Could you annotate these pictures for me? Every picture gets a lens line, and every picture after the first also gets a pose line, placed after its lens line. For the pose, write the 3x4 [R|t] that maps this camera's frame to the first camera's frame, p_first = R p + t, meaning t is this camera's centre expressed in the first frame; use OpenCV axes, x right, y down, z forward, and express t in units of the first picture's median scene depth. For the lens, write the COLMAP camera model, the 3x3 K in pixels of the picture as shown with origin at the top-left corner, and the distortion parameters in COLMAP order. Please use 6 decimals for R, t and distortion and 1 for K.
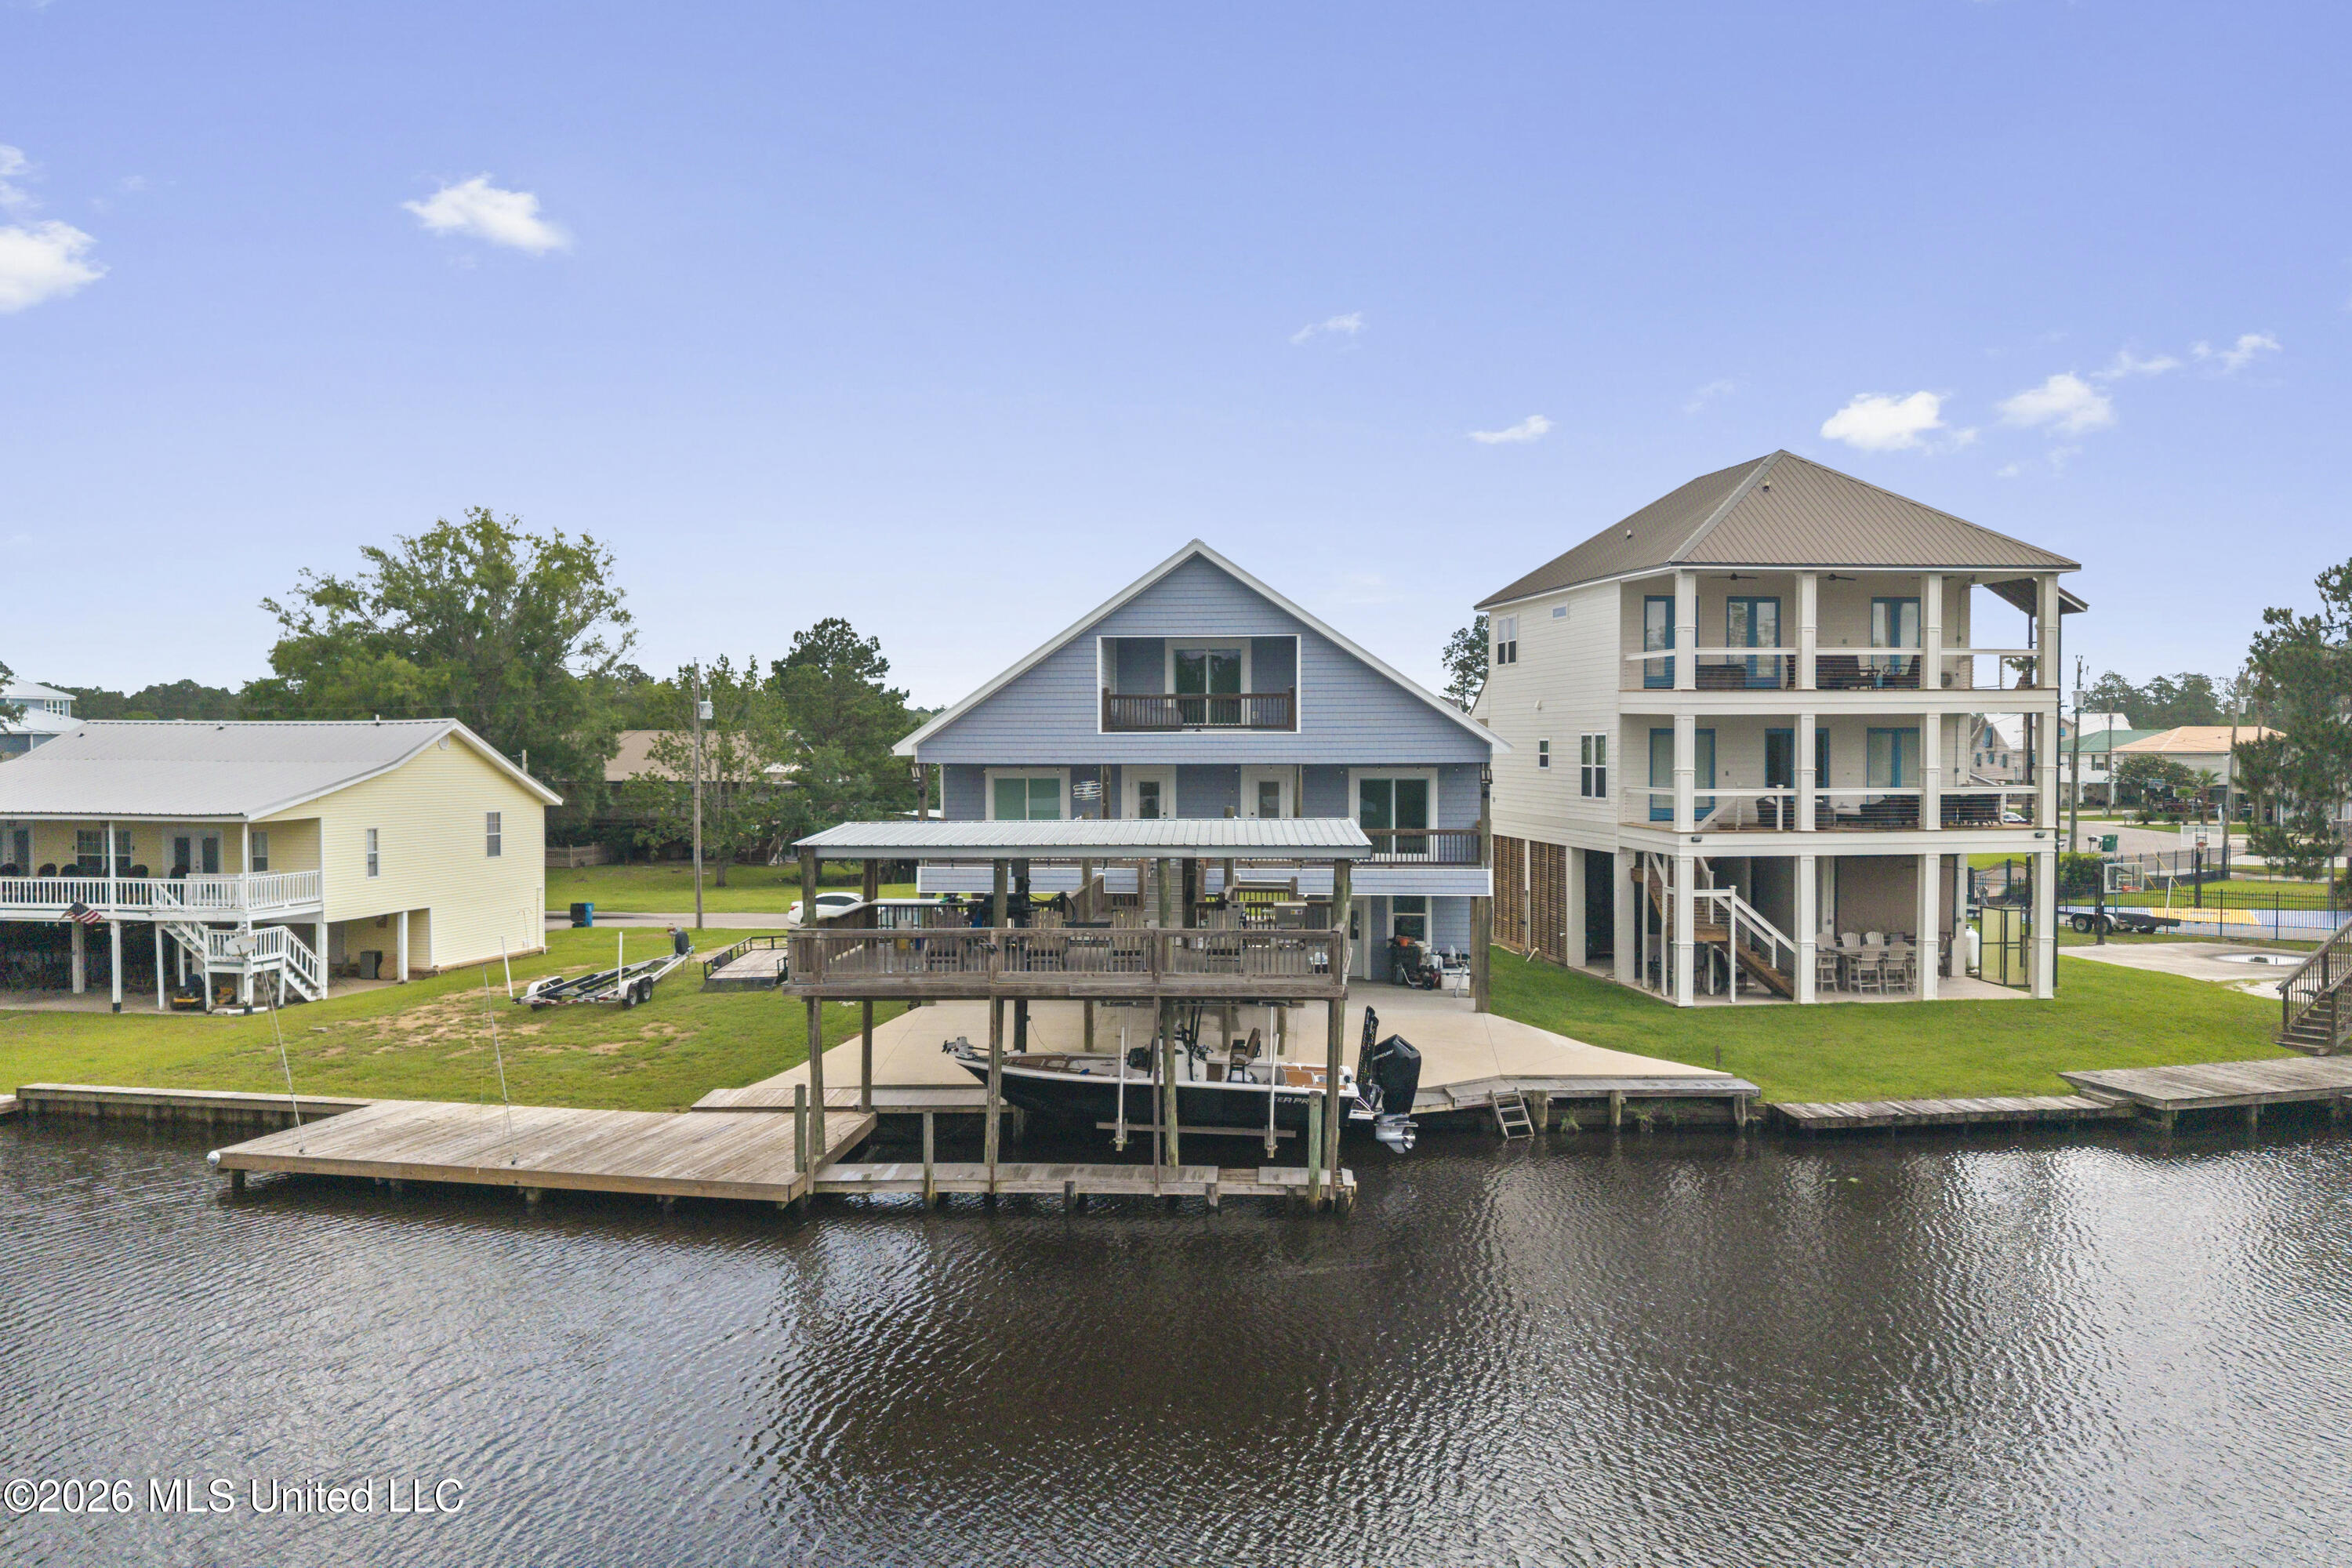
lens RADIAL K [[1870.7, 0, 1189.2], [0, 1870.7, 773.0], [0, 0, 1]] dist [0.027964, -0.044633]
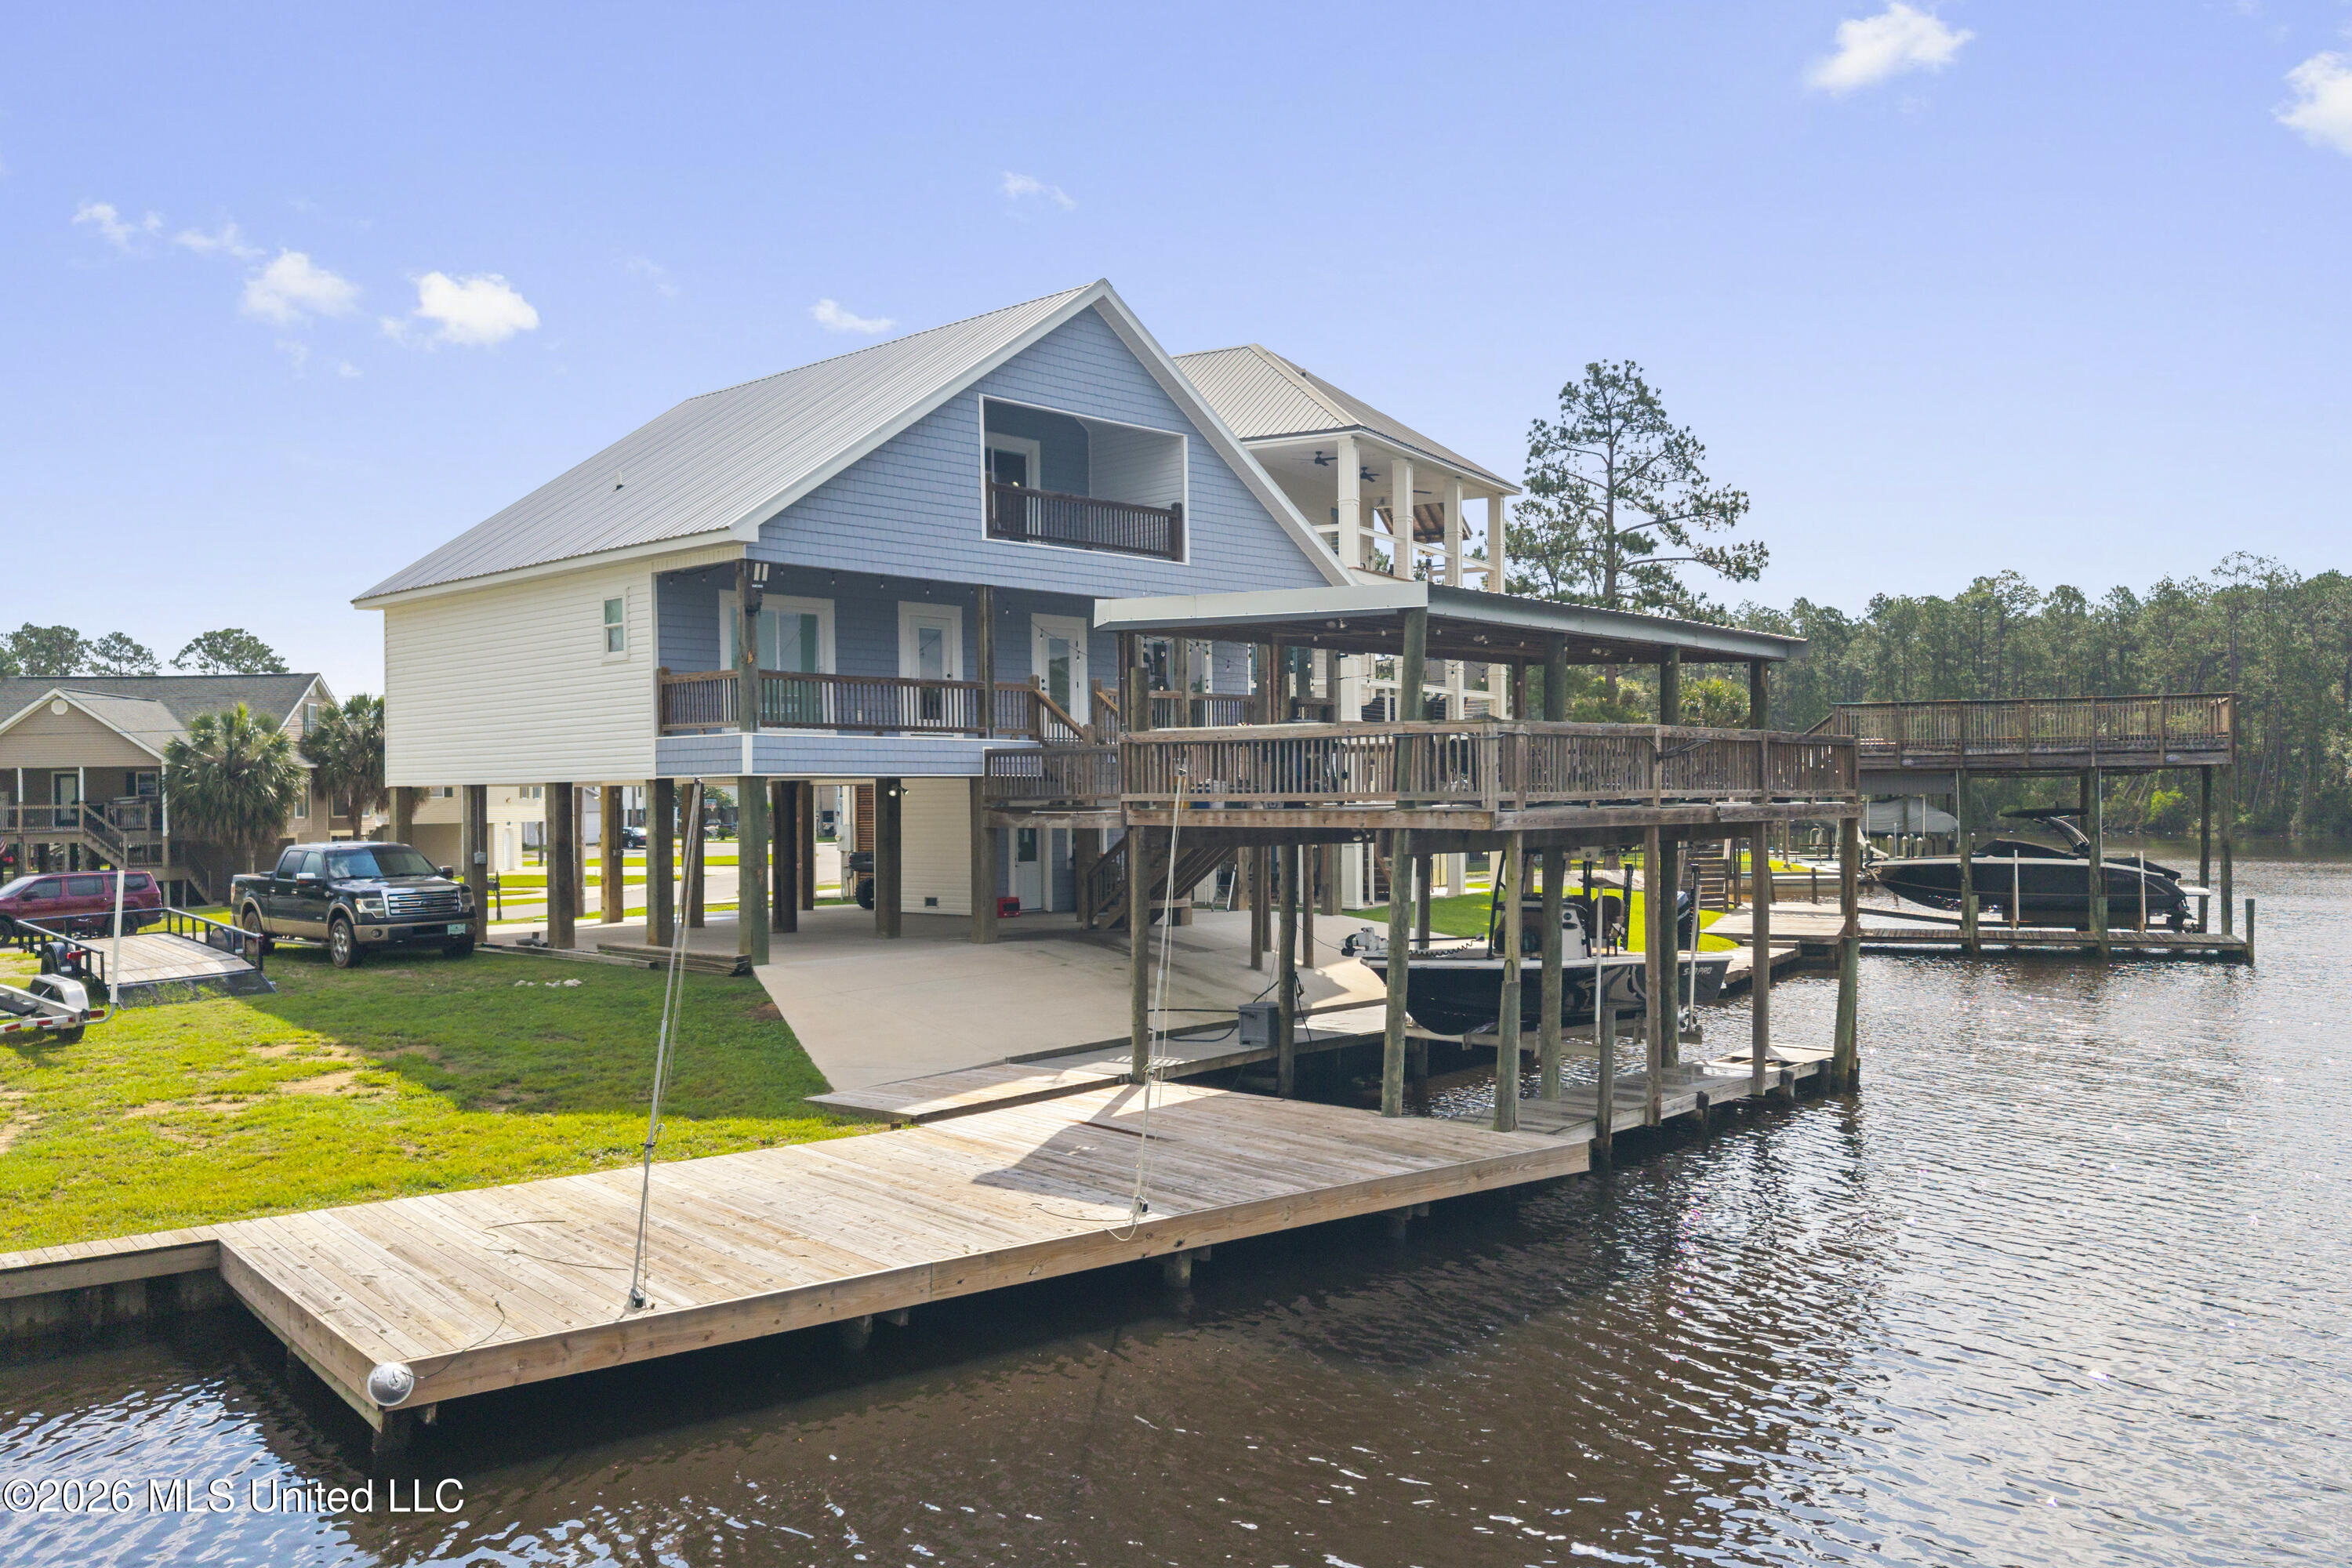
lens RADIAL K [[1870.7, 0, 1165.6], [0, 1870.7, 803.0], [0, 0, 1]] dist [0.027964, -0.044633]
pose [[0.623377, -0.003982, 0.781911, -0.511596], [0.023311, 0.999637, -0.013494, 0.081038], [-0.781574, 0.026639, 0.623244, 0.501815]]
